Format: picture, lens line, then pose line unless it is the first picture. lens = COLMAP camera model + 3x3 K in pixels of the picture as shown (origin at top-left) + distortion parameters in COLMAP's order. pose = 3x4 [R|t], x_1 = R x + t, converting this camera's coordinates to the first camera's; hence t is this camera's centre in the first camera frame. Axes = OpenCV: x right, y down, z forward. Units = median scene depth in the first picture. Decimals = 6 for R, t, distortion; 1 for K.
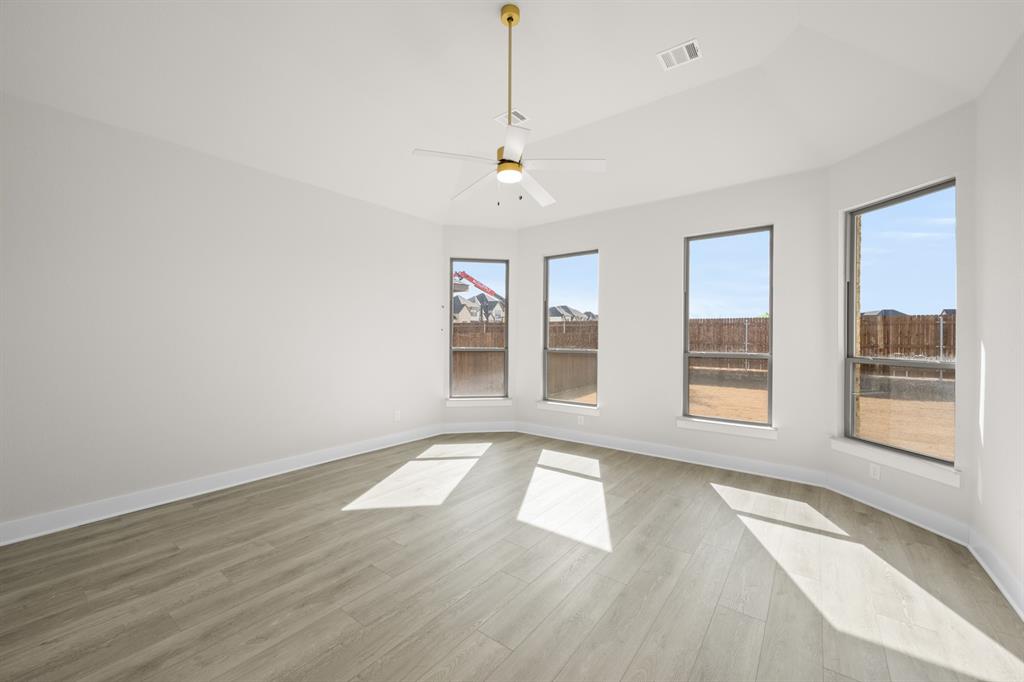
lens RADIAL K [[402.4, 0, 511.6], [0, 402.4, 339.1], [0, 0, 1]] dist [0.000380, 0.000012]
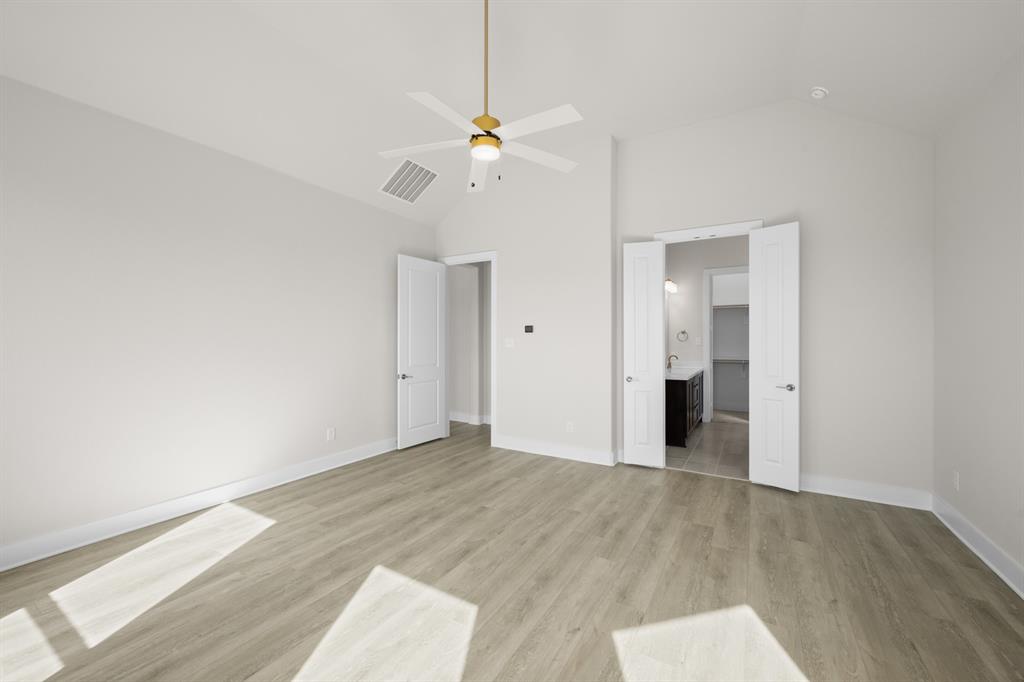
lens RADIAL K [[402.4, 0, 512.0], [0, 402.4, 339.1], [0, 0, 1]] dist [0.000380, 0.000012]
pose [[-0.994132, -0.003570, -0.108118, 0.034607], [-0.004121, 0.999980, 0.004873, -0.011375], [0.108098, 0.005290, -0.994126, 2.037580]]
